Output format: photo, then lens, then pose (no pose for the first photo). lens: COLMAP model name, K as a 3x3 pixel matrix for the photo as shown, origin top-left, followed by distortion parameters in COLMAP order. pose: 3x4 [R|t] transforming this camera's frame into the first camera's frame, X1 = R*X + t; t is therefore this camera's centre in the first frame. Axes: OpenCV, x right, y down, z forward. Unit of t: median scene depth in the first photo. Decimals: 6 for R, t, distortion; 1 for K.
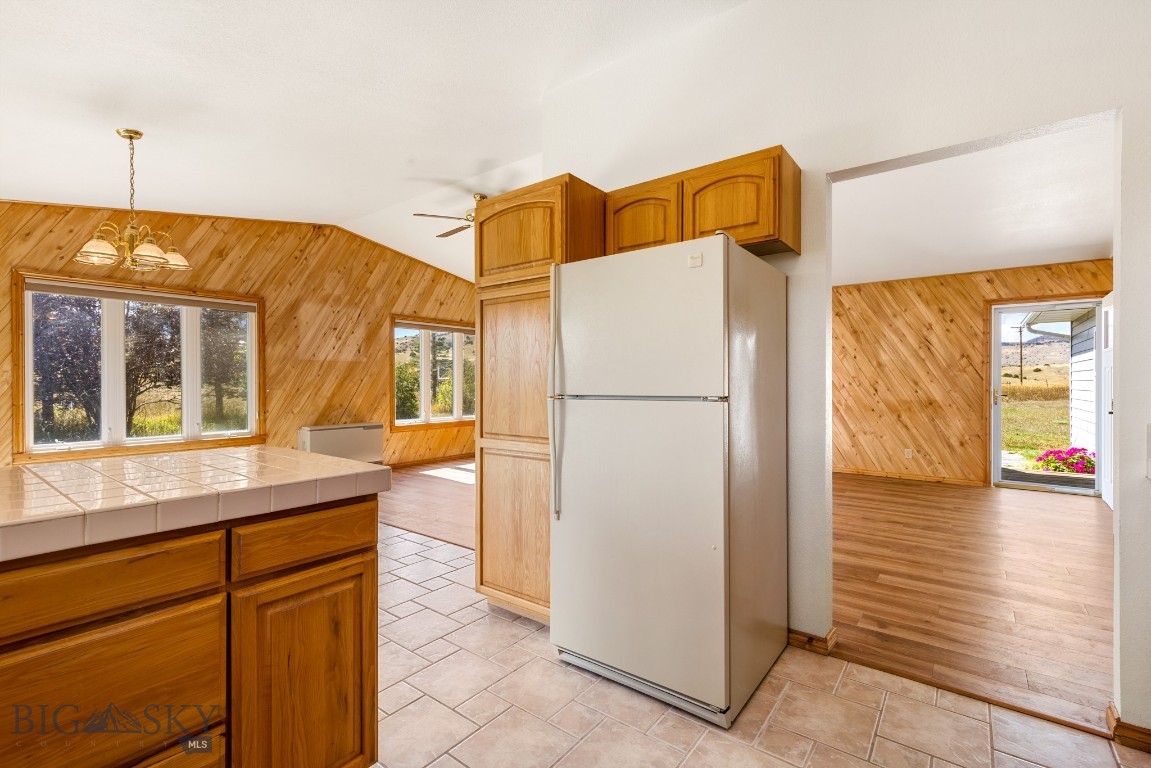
lens RADIAL K [[516.7, 0, 577.7], [0, 516.7, 384.7], [0, 0, 1]] dist [0.007592, -0.002678]
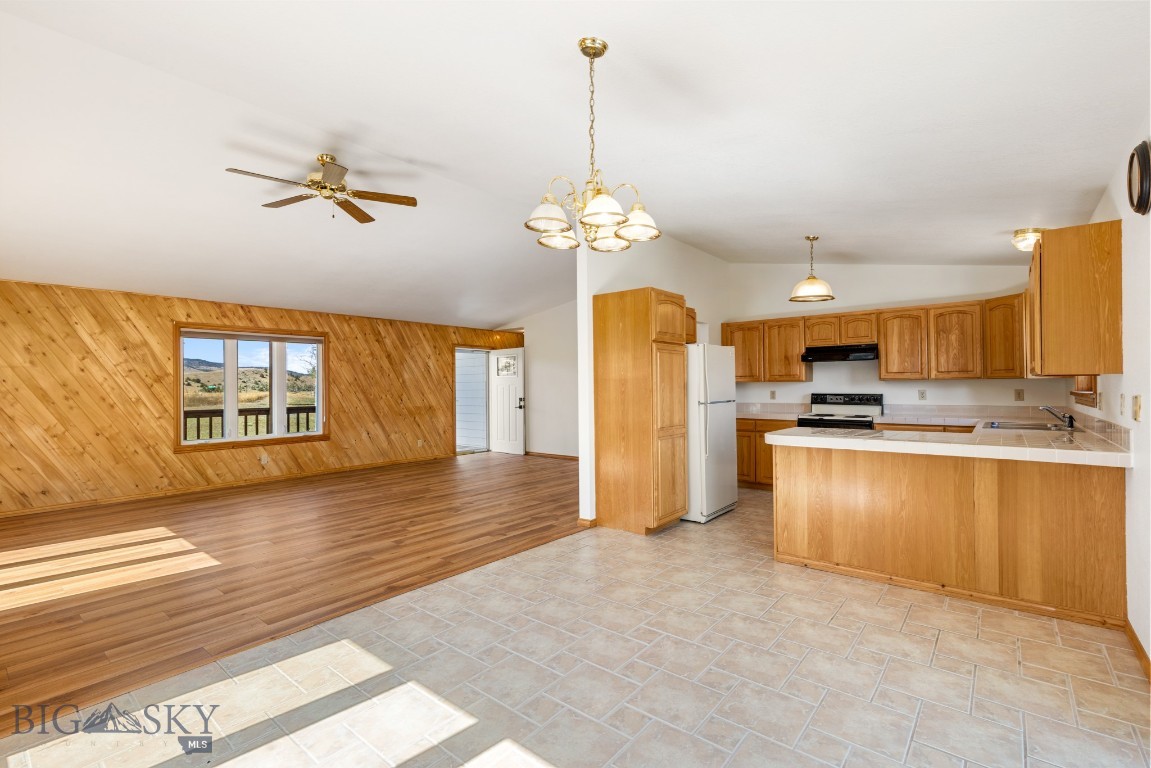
lens RADIAL K [[516.7, 0, 577.5], [0, 516.7, 378.9], [0, 0, 1]] dist [0.007592, -0.002678]
pose [[0.031880, 0.015723, 0.999368, -0.828807], [0.012148, 0.999796, -0.016117, -0.018949], [-0.999418, 0.012654, 0.031683, 0.536914]]
